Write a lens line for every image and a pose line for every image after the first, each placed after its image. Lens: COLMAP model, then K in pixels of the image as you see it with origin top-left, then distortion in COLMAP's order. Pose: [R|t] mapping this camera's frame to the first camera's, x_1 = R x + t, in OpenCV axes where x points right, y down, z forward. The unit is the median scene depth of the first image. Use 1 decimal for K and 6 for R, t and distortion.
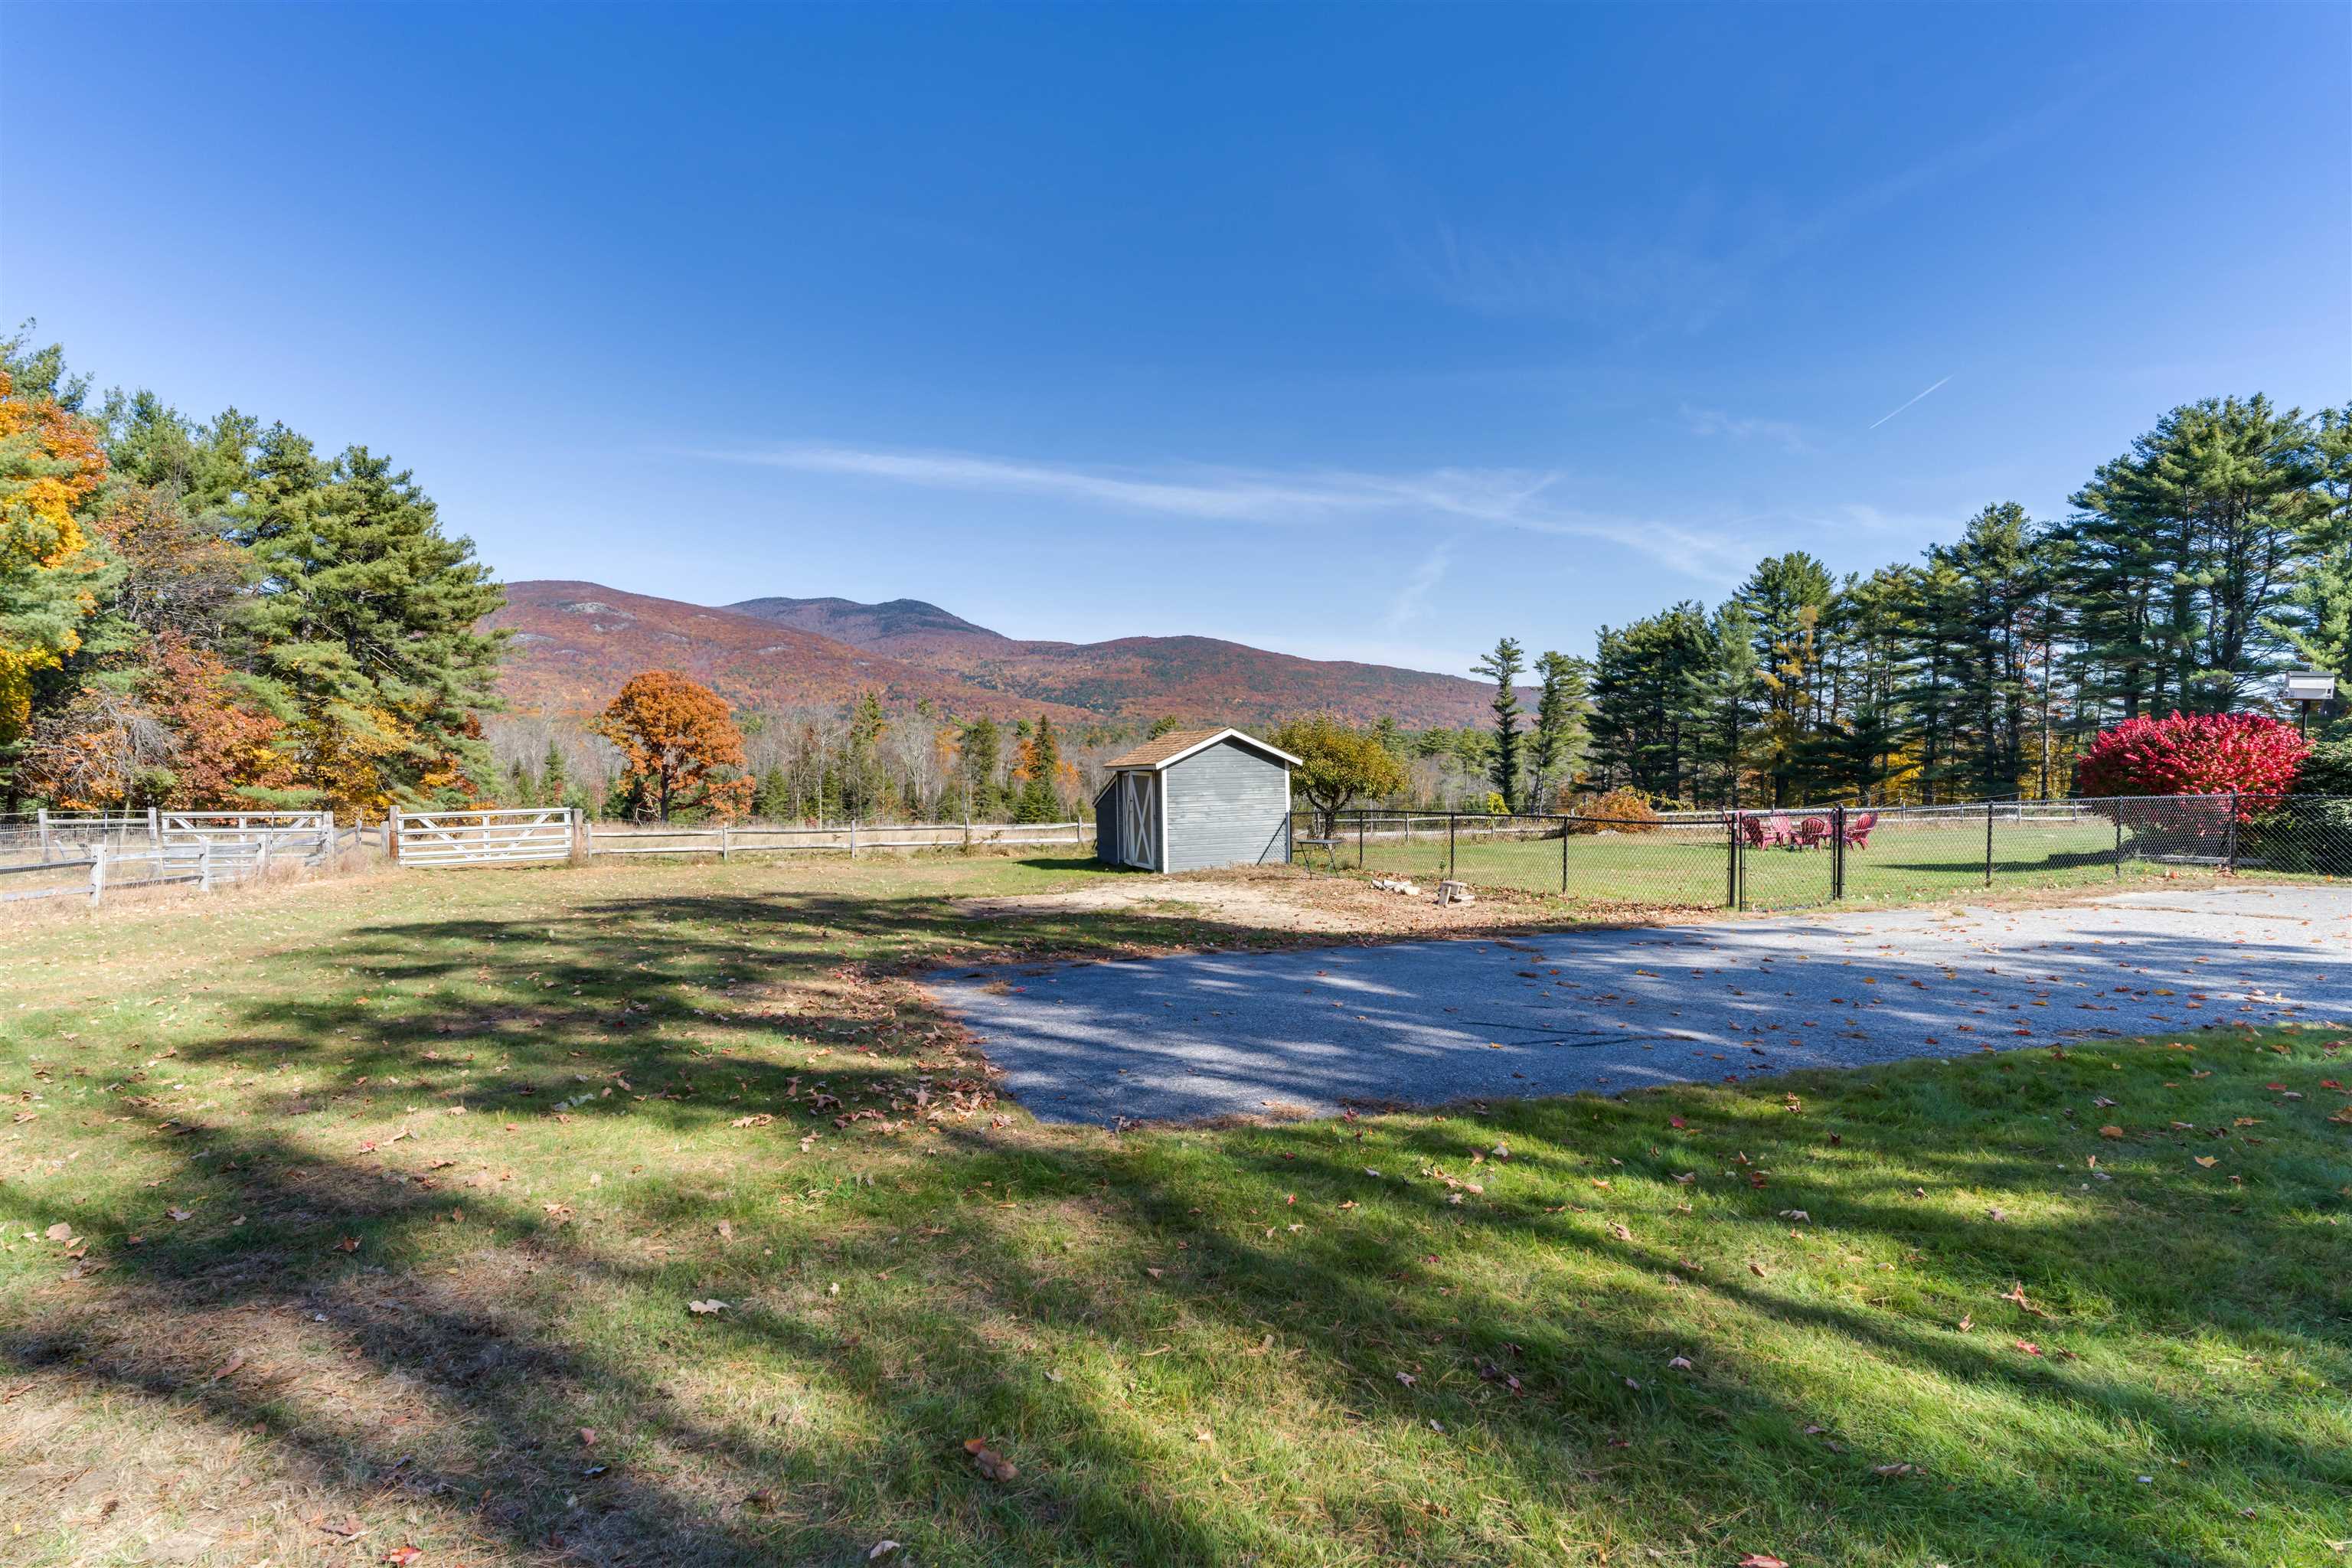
lens RADIAL K [[1208.5, 0, 1186.0], [0, 1208.5, 784.1], [0, 0, 1]] dist [0.000461, 0.002766]
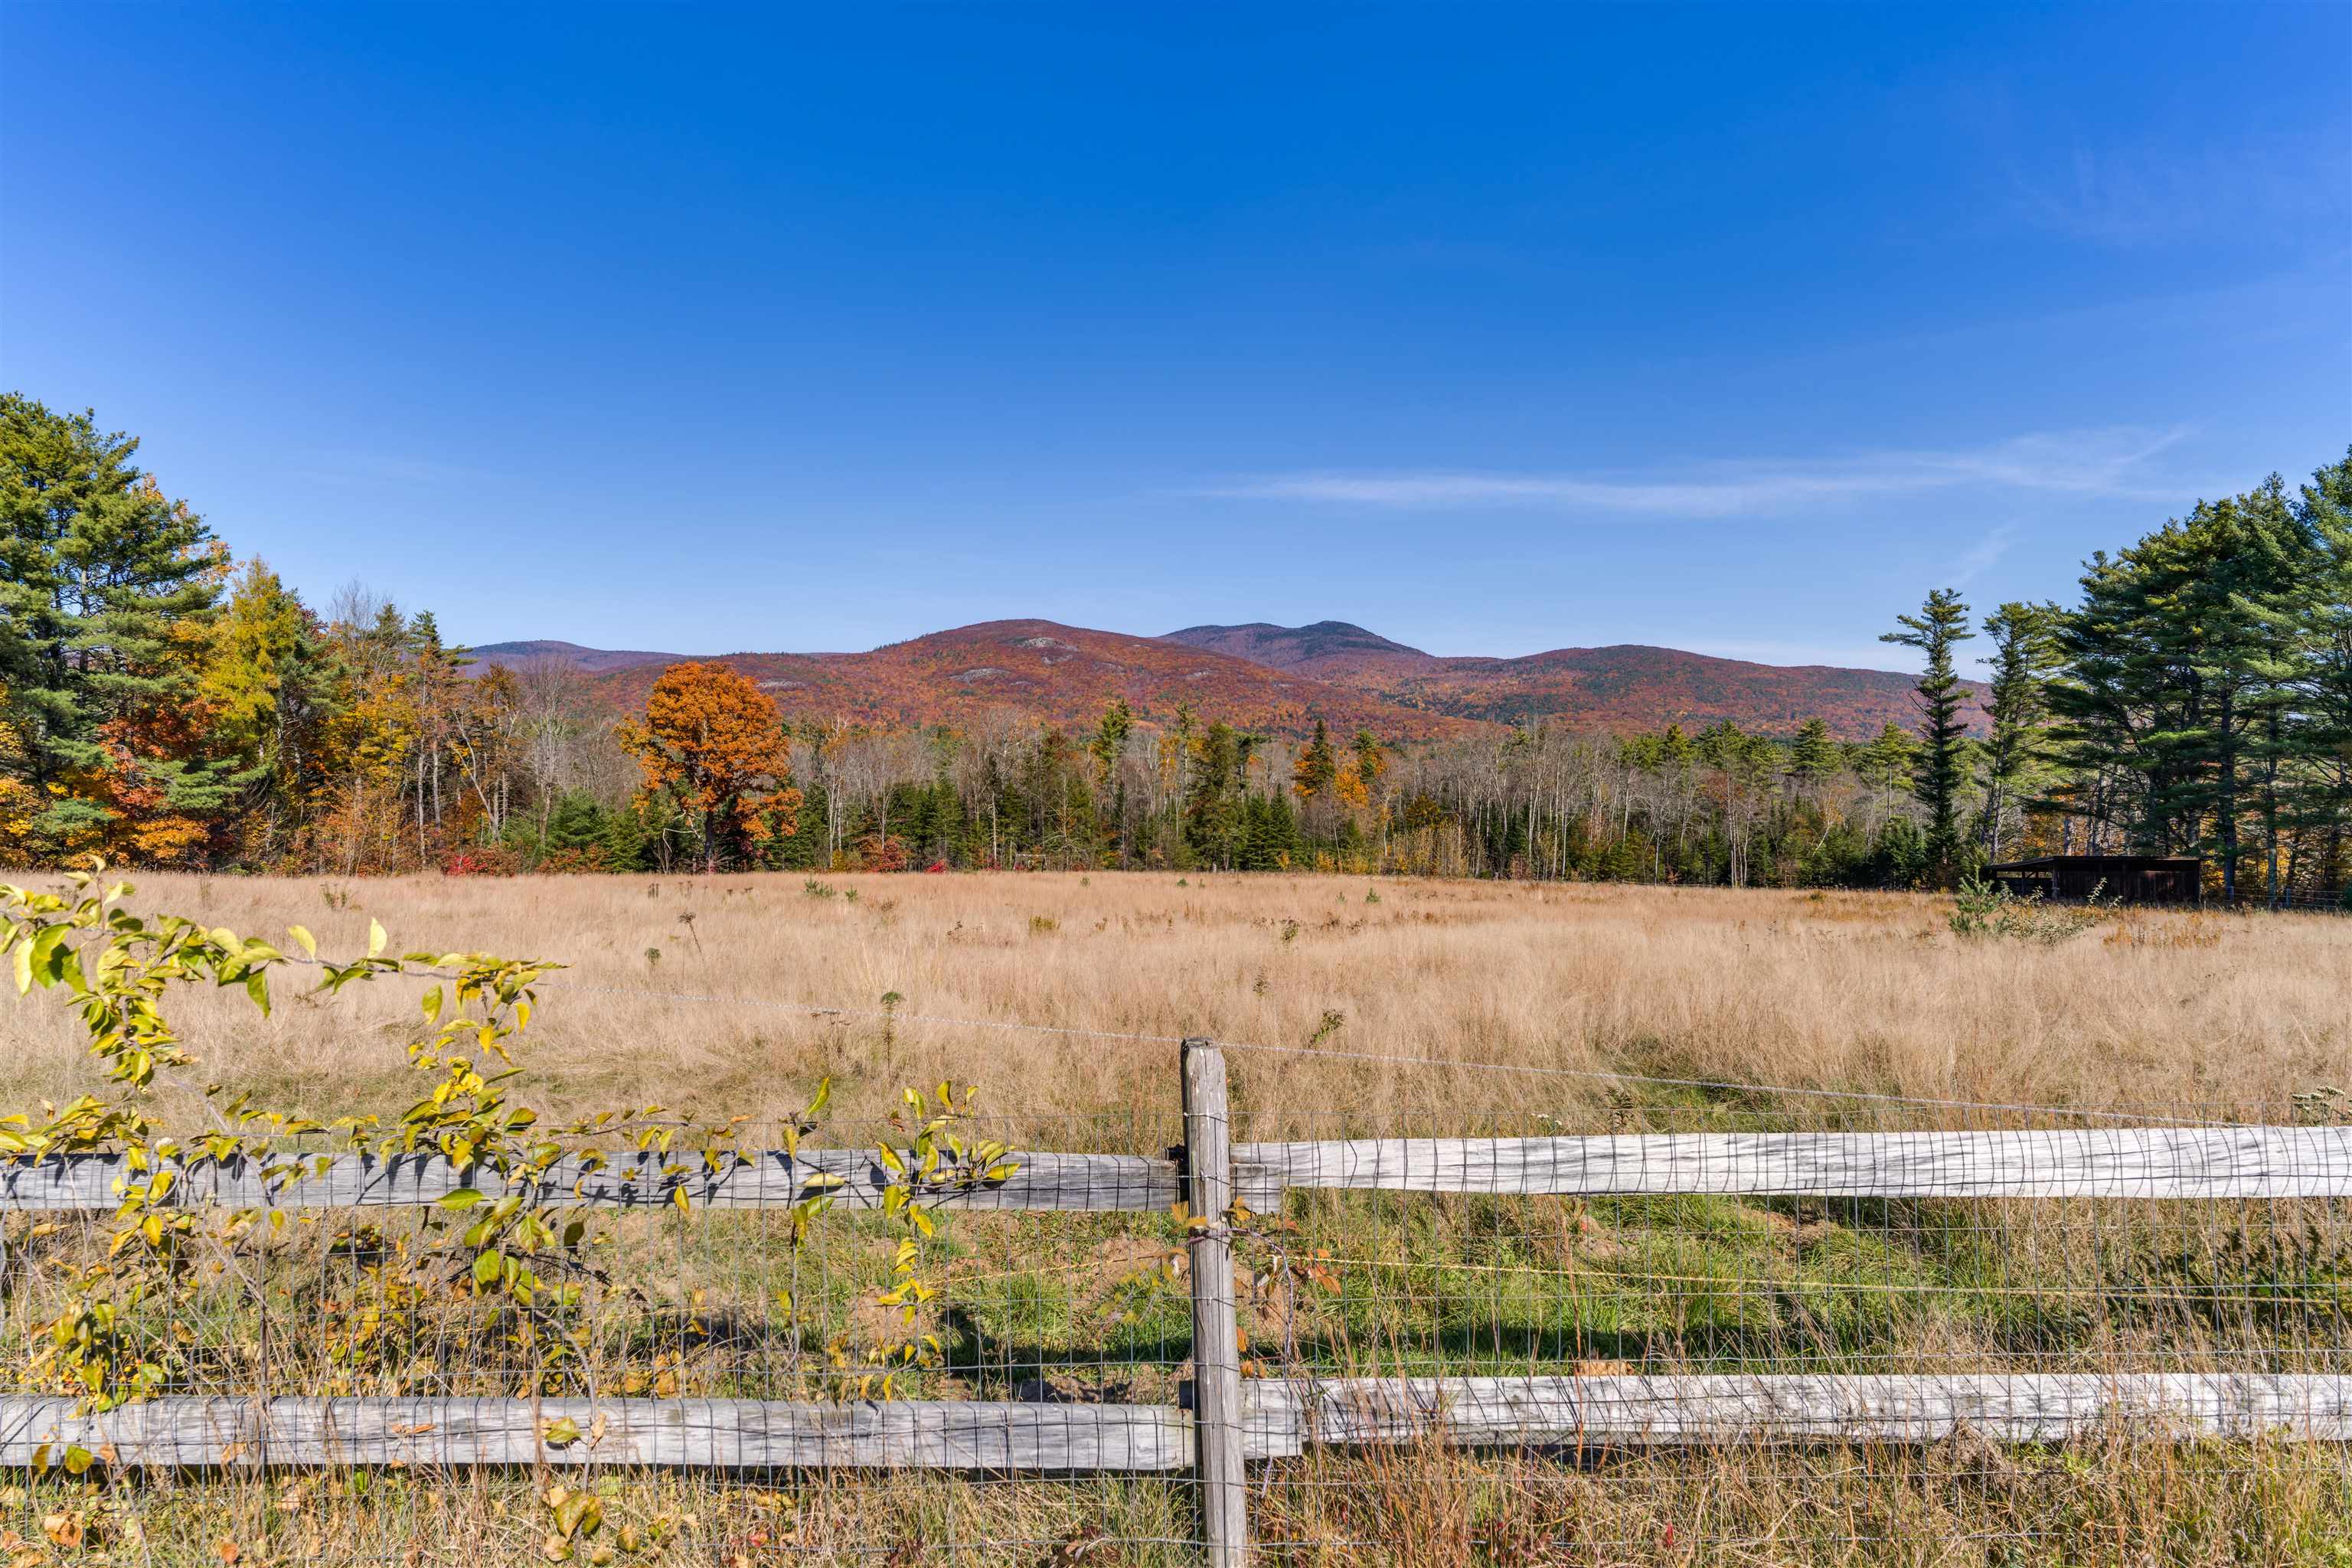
lens RADIAL K [[1208.5, 0, 1174.7], [0, 1208.5, 784.9], [0, 0, 1]] dist [0.000461, 0.002766]
pose [[0.935527, -0.002853, -0.353244, 0.153351], [-0.002778, 0.999877, -0.015431, 0.003484], [0.353245, 0.015417, 0.935404, 0.311143]]
